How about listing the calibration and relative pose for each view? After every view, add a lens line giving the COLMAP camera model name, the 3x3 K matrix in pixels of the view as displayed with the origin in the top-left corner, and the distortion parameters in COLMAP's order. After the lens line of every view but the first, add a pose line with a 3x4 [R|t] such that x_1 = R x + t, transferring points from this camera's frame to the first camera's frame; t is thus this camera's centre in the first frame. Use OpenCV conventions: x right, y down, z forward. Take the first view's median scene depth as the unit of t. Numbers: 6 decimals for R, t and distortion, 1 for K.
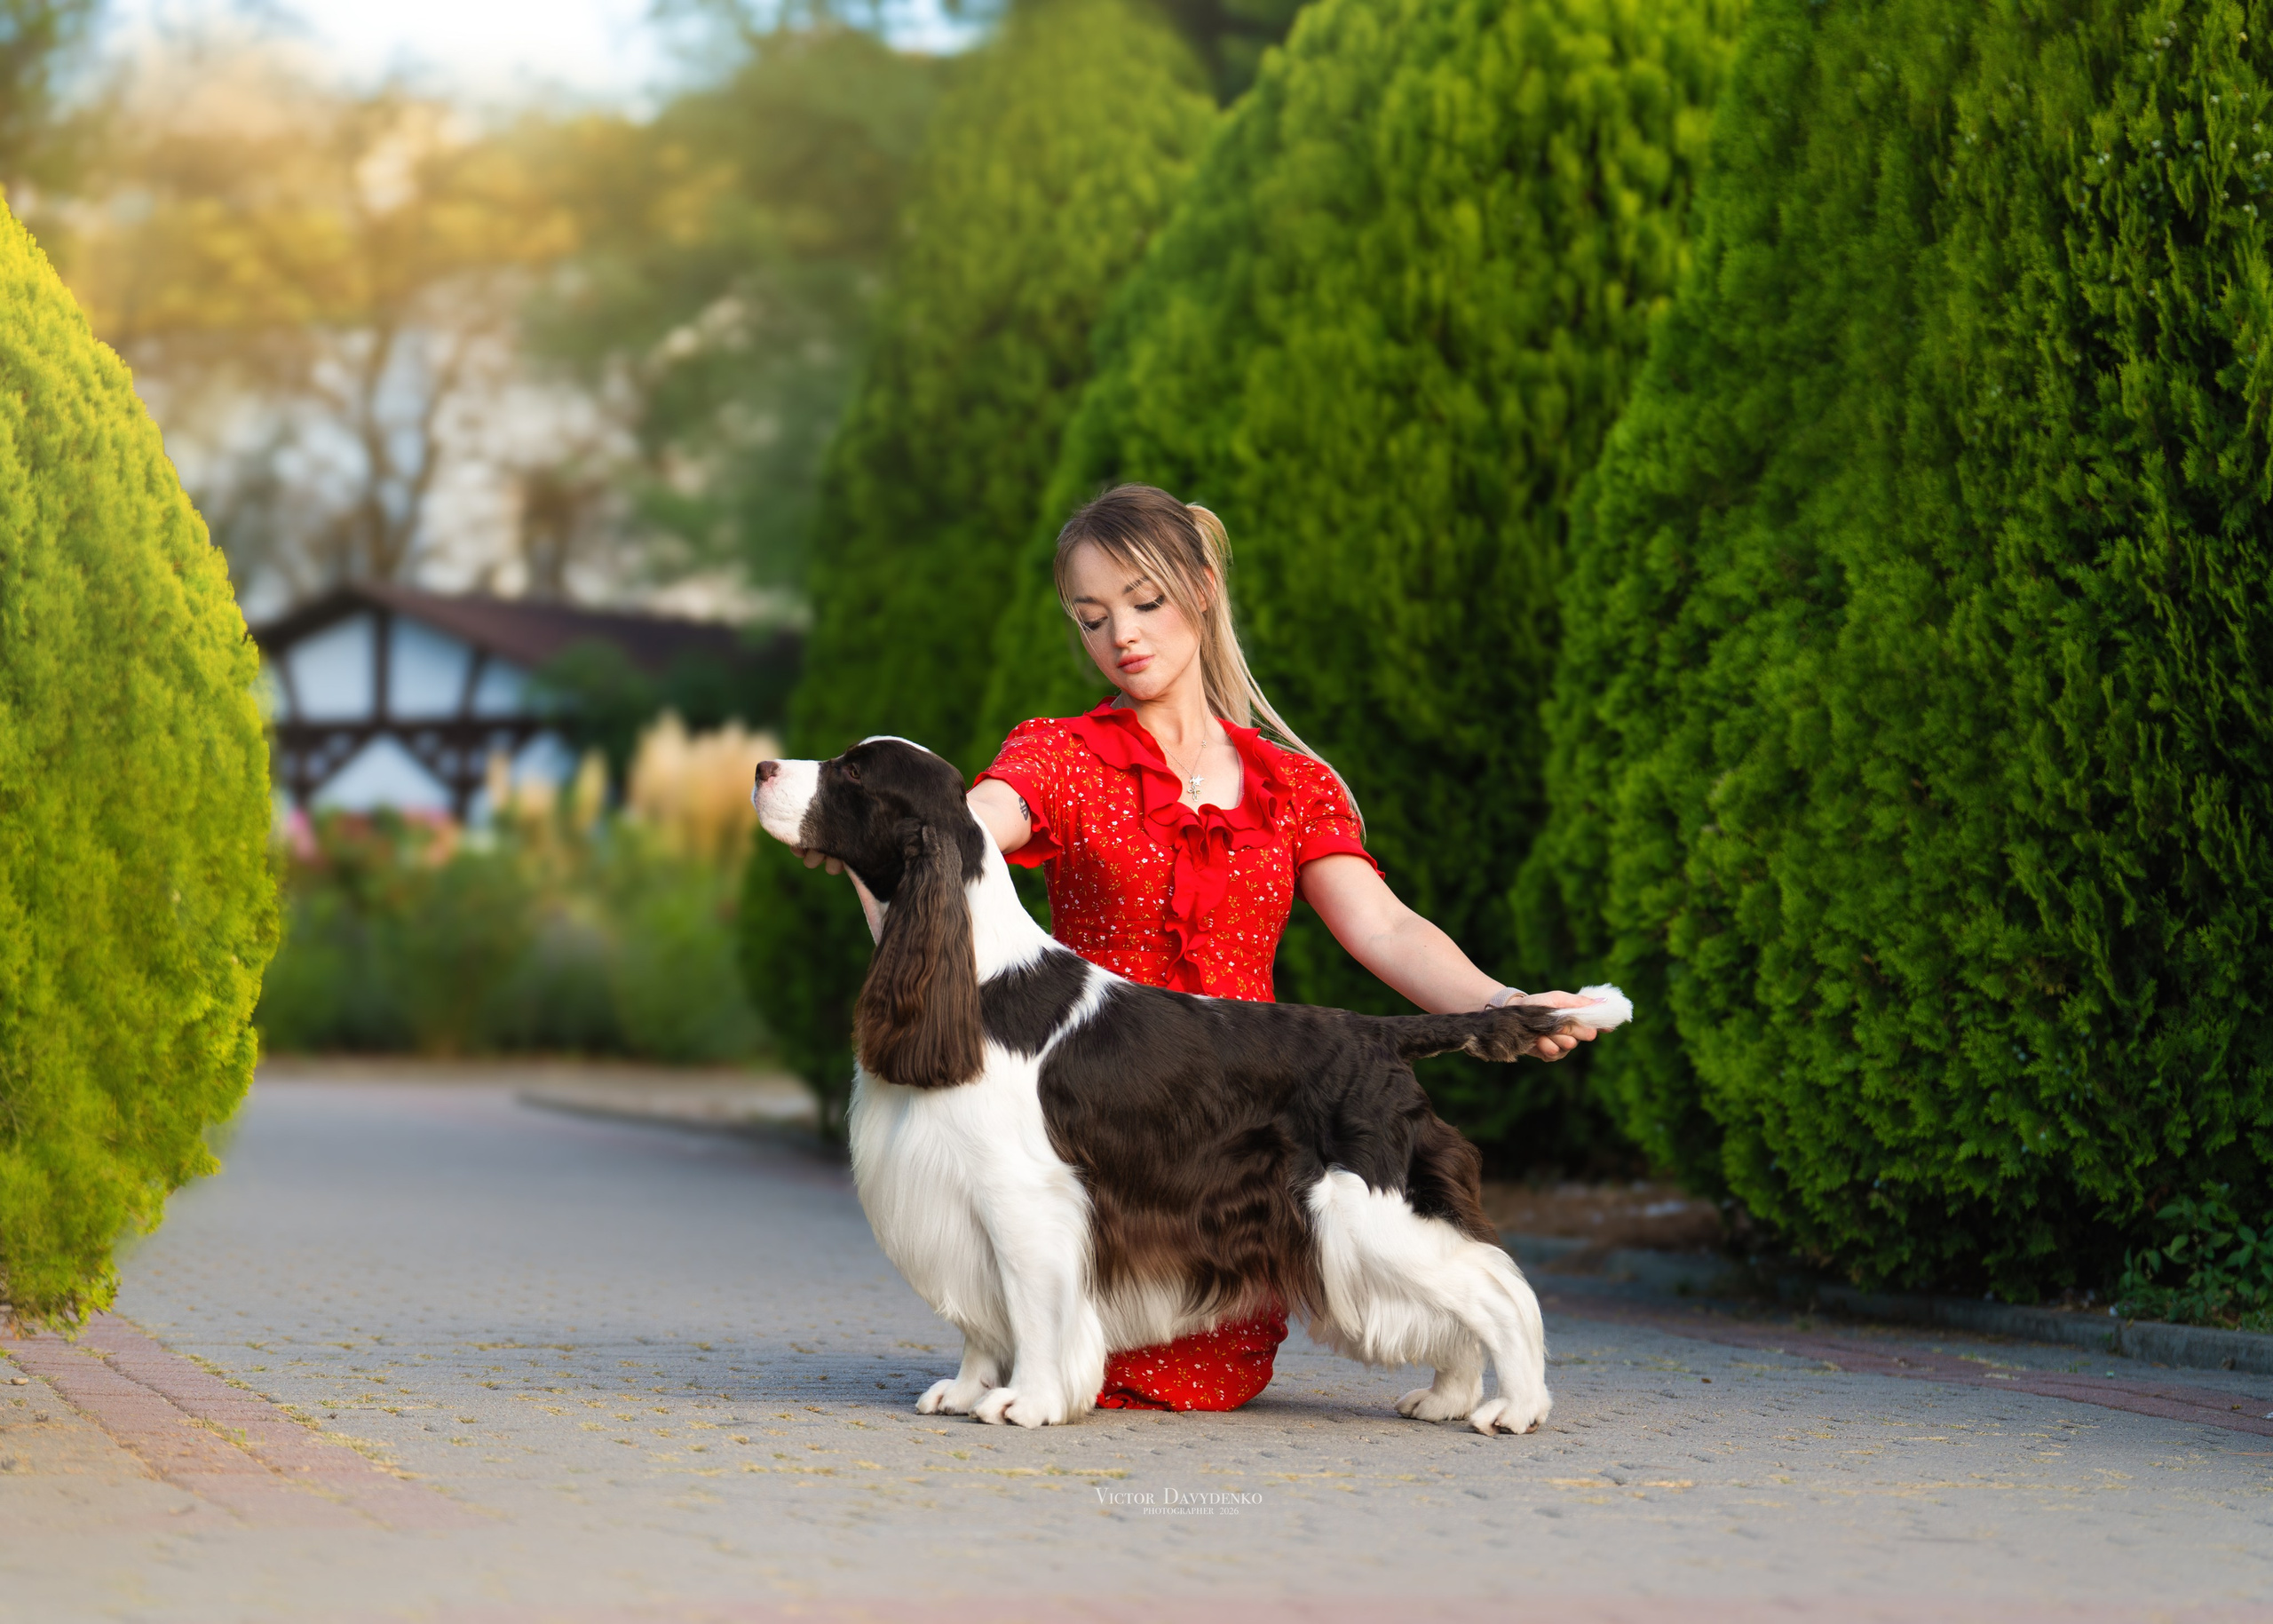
lens RADIAL K [[6590.6, 0, 1164.5], [0, 6590.6, 809.8], [0, 0, 1]] dist [0.059178, -24.680911]
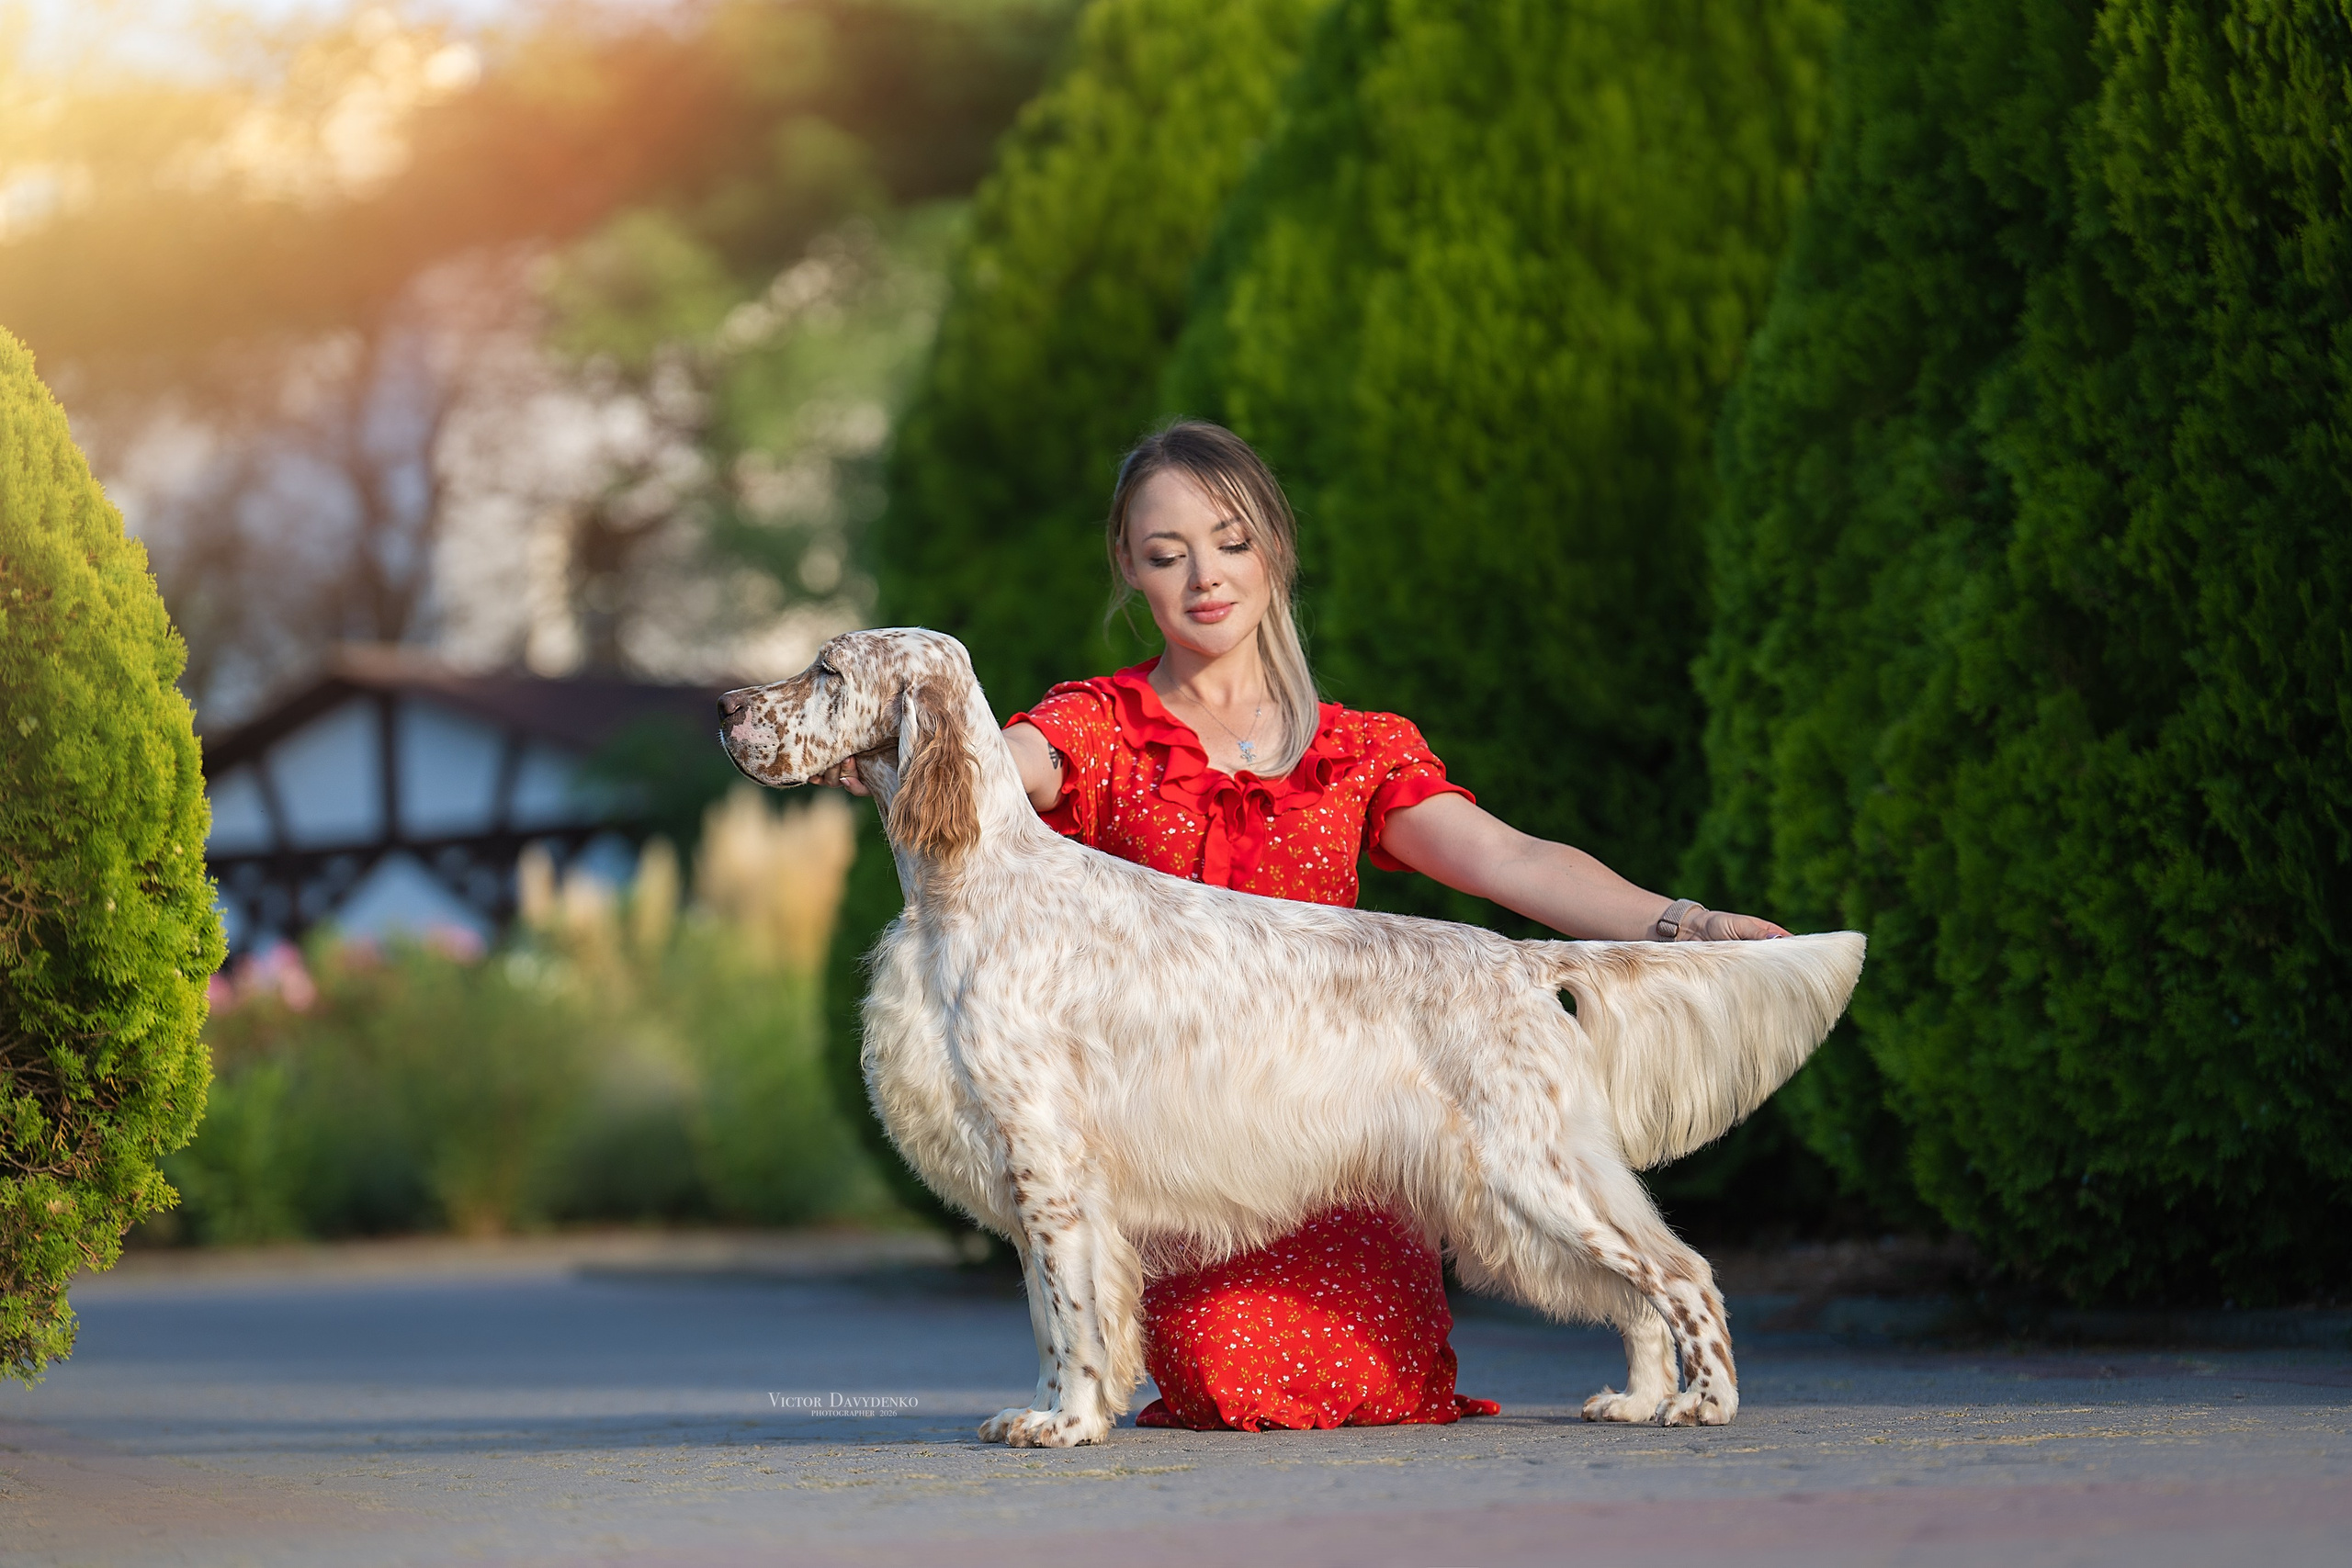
lens RADIAL K [[9077.1, 0, 1176.0], [0, 9077.1, 784.0], [0, 0, 1]] dist [-0.116153, -48.186113]
pose [[0.997464, -0.062032, -0.034891, 0.032883], [0.061396, 0.997932, -0.019029, 0.019826], [0.035999, 0.016838, 0.999210, -0.199588]]
